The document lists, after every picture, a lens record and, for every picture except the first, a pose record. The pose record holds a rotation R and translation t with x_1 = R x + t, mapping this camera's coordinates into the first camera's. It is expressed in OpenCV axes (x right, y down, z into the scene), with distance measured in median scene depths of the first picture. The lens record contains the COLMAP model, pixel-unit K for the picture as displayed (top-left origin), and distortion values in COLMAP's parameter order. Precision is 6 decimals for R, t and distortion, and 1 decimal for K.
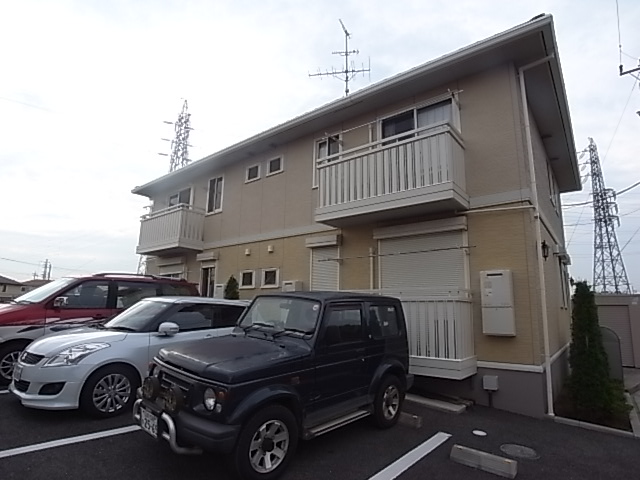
lens RADIAL K [[348.7, 0, 321.1], [0, 348.7, 241.6], [0, 0, 1]] dist [-0.055407, 0.000132]
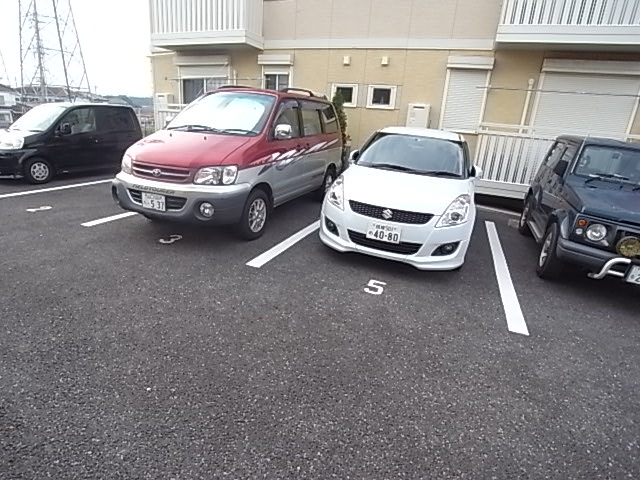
lens RADIAL K [[348.7, 0, 317.4], [0, 348.7, 241.0], [0, 0, 1]] dist [-0.055407, 0.000132]
pose [[0.961437, -0.046816, 0.271010, -0.551798], [-0.099298, 0.859846, 0.500805, -0.003412], [-0.256472, -0.508403, 0.822039, 0.131082]]
